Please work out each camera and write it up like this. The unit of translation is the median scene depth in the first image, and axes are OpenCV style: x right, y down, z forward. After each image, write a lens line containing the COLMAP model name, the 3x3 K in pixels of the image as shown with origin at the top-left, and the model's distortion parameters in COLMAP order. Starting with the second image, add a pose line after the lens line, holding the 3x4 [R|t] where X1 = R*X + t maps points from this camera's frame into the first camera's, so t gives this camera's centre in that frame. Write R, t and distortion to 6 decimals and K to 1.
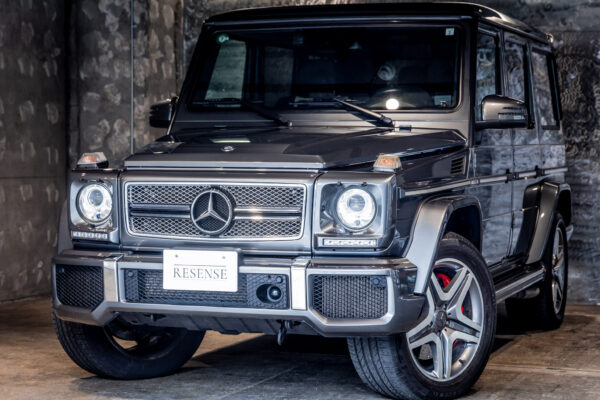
lens RADIAL K [[1443.0, 0, 297.6], [0, 1443.0, 196.1], [0, 0, 1]] dist [0.052278, 0.000000]
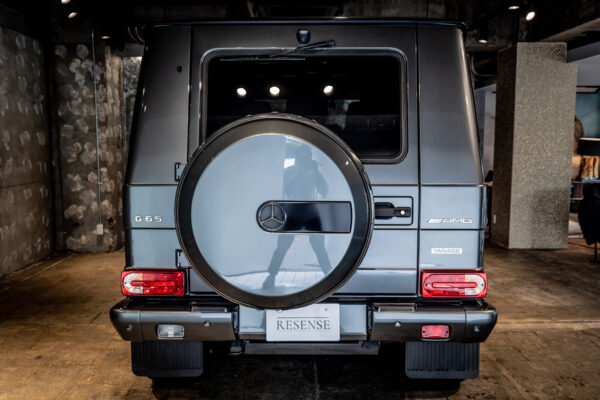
lens RADIAL K [[549.0, 0, 306.1], [0, 549.0, 201.0], [0, 0, 1]] dist [0.001756, 0.000000]
pose [[0.934128, -0.045387, 0.354039, -0.199758], [0.016636, 0.996341, 0.083835, -0.061668], [-0.356549, -0.072423, 0.931465, 0.619458]]
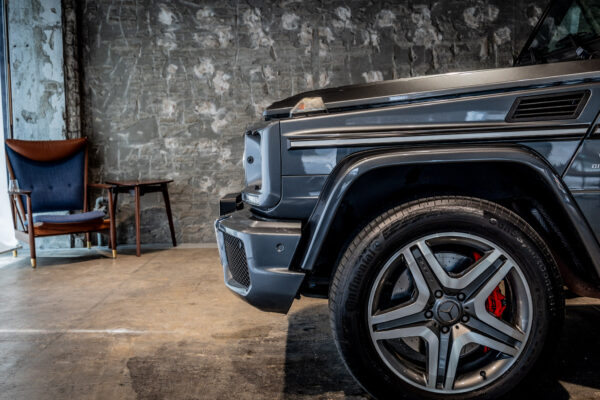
lens RADIAL K [[734.5, 0, 301.5], [0, 734.5, 197.6], [0, 0, 1]] dist [0.027423, 0.000000]
pose [[0.342759, 0.071186, -0.936722, 0.424461], [-0.011334, 0.997366, 0.071648, -0.000920], [0.939355, -0.013941, 0.342663, 0.788901]]
